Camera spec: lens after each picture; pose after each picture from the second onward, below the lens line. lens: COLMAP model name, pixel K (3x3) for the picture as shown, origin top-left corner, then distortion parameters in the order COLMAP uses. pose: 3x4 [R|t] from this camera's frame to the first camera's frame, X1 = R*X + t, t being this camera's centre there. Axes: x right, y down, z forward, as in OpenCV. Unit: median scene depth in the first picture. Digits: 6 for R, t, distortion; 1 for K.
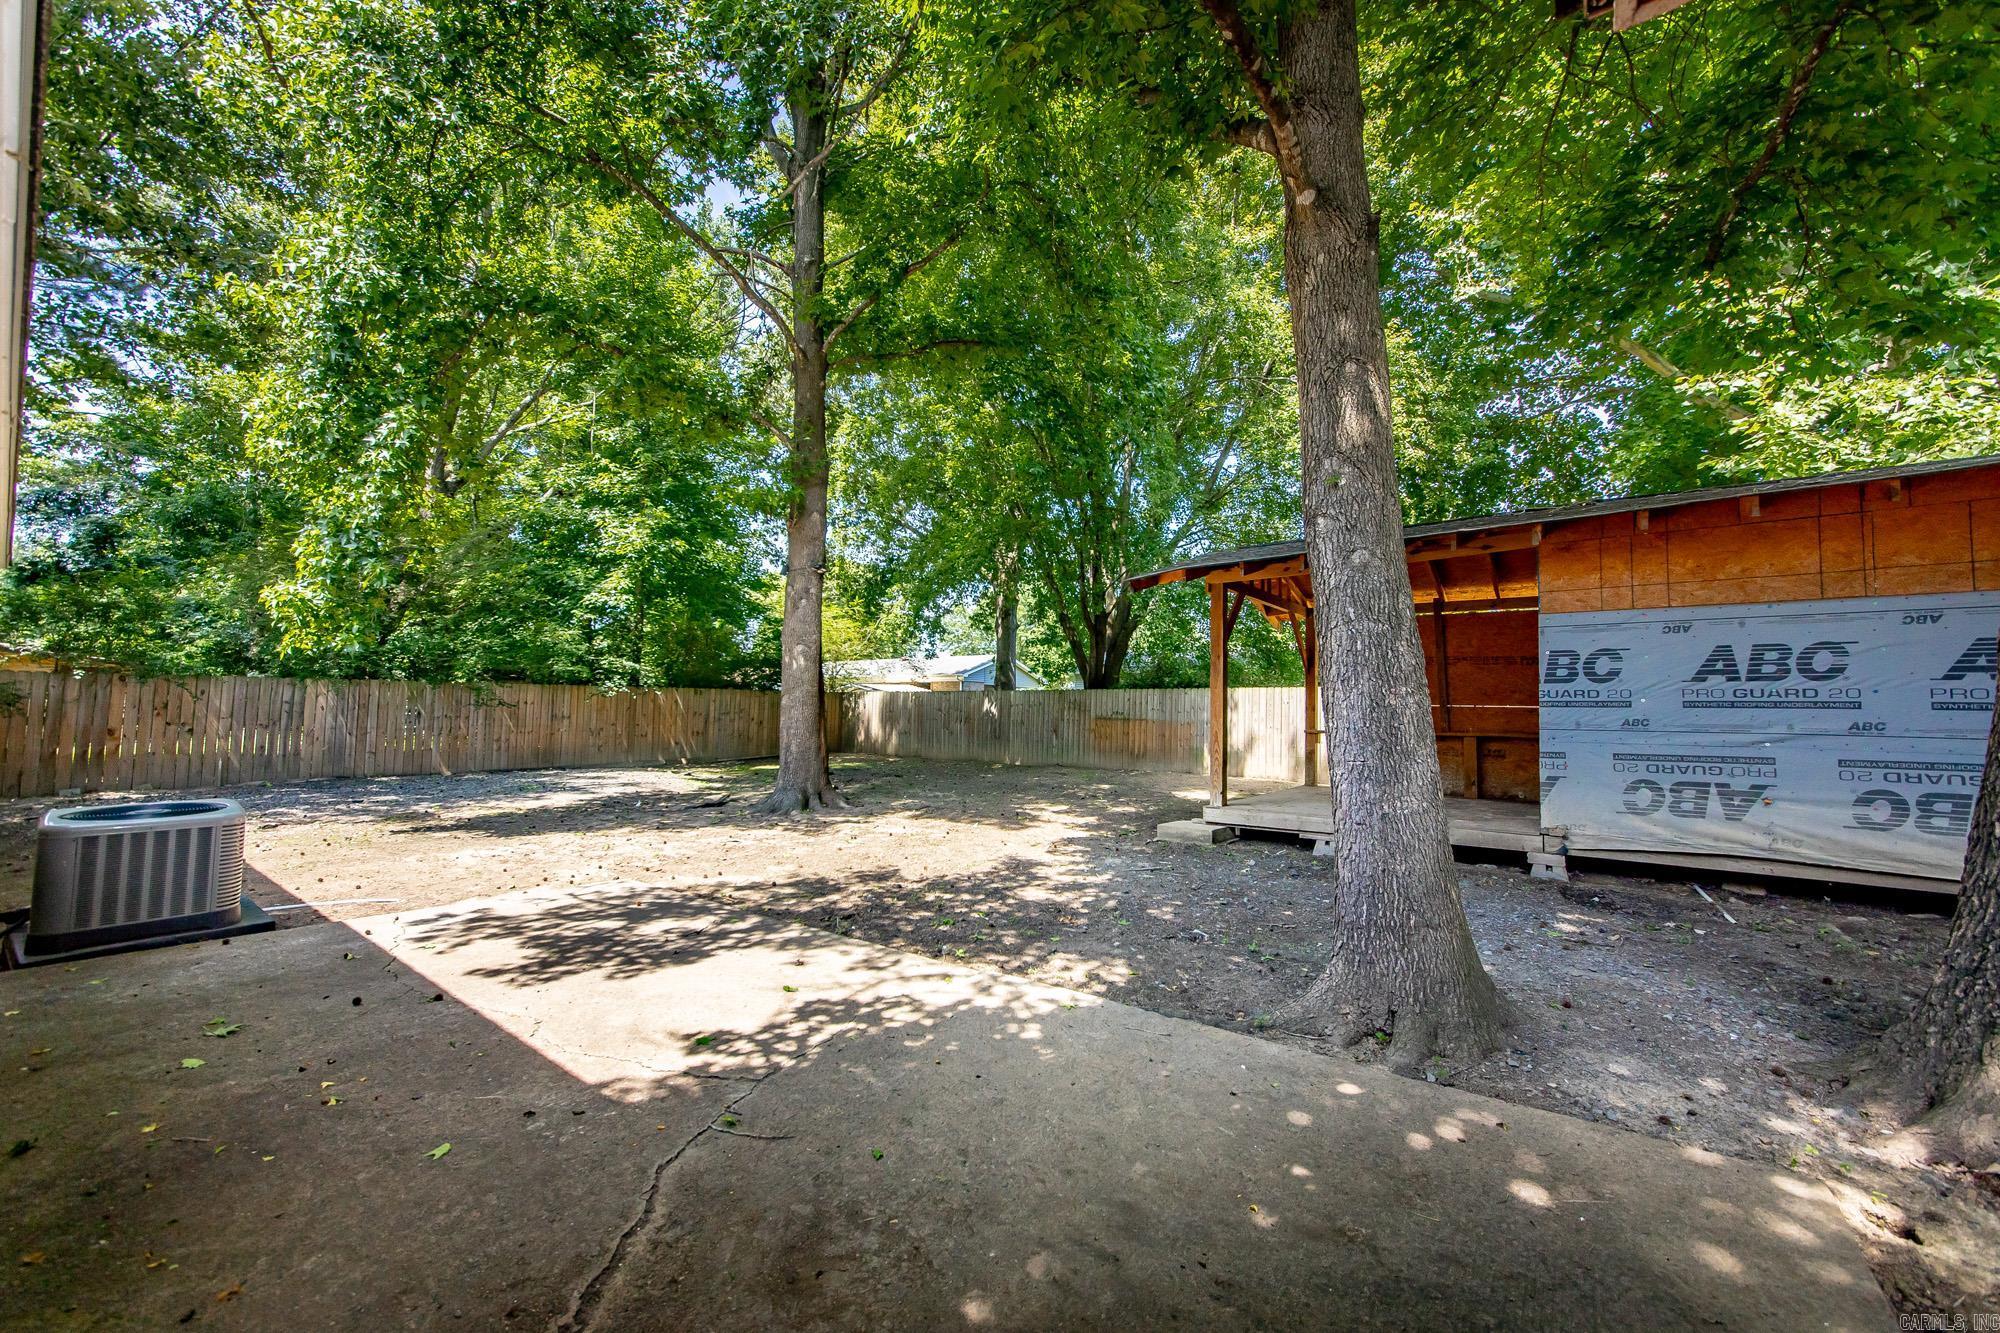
lens RADIAL K [[718.8, 0, 1060.4], [0, 718.8, 671.3], [0, 0, 1]] dist [-0.000221, -0.000019]
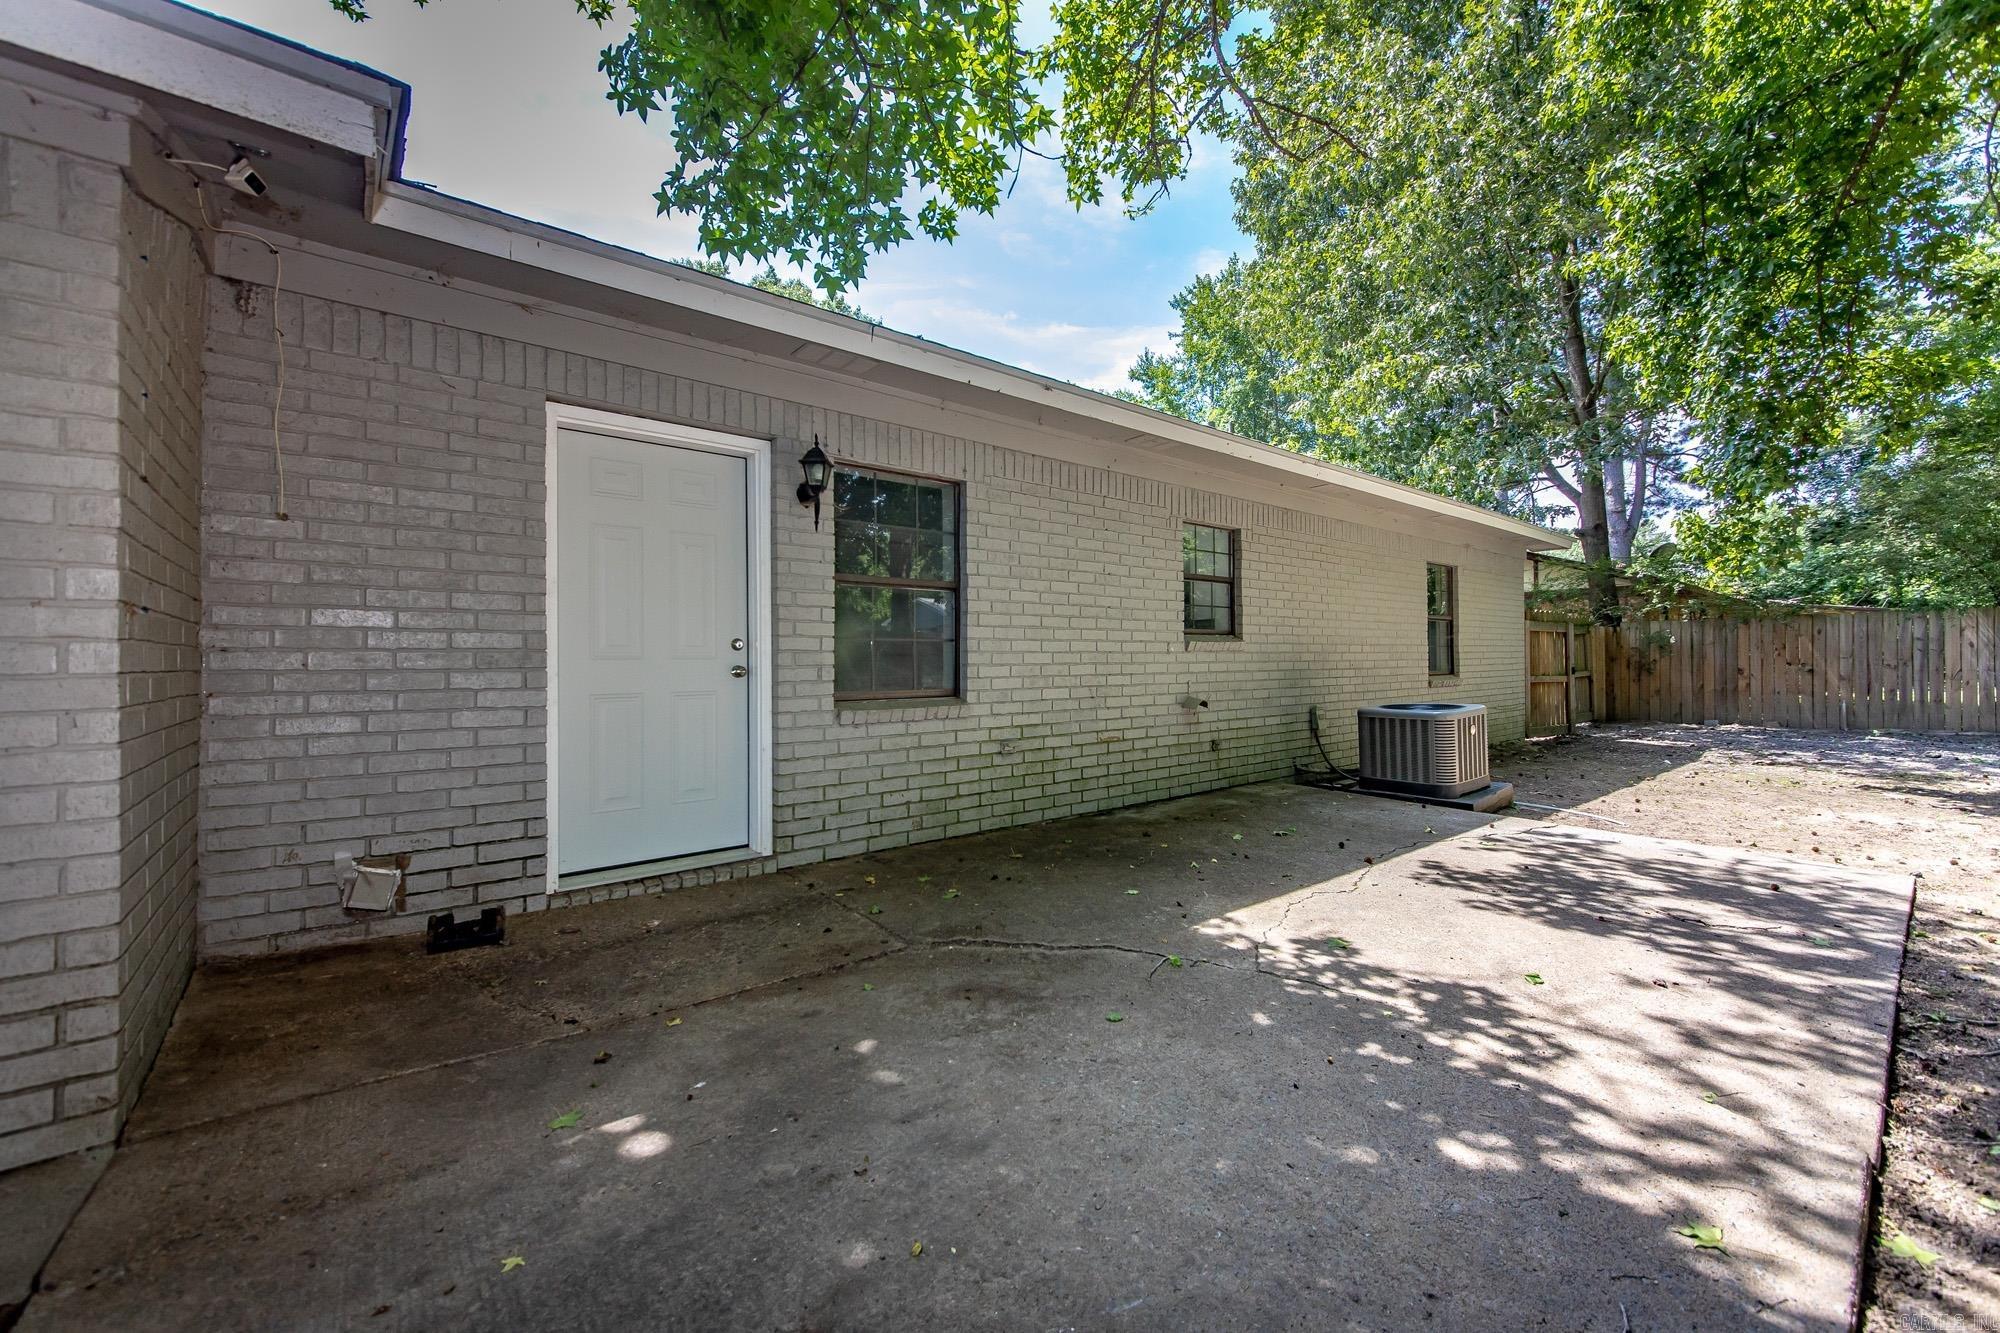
lens RADIAL K [[796.2, 0, 1000.0], [0, 796.2, 666.5], [0, 0, 1]] dist [0.002363, 0.000261]
pose [[-0.280655, -0.008639, -0.959770, 0.463801], [0.064067, 0.997561, -0.027714, 0.095463], [0.957668, -0.069268, -0.279417, 0.621990]]
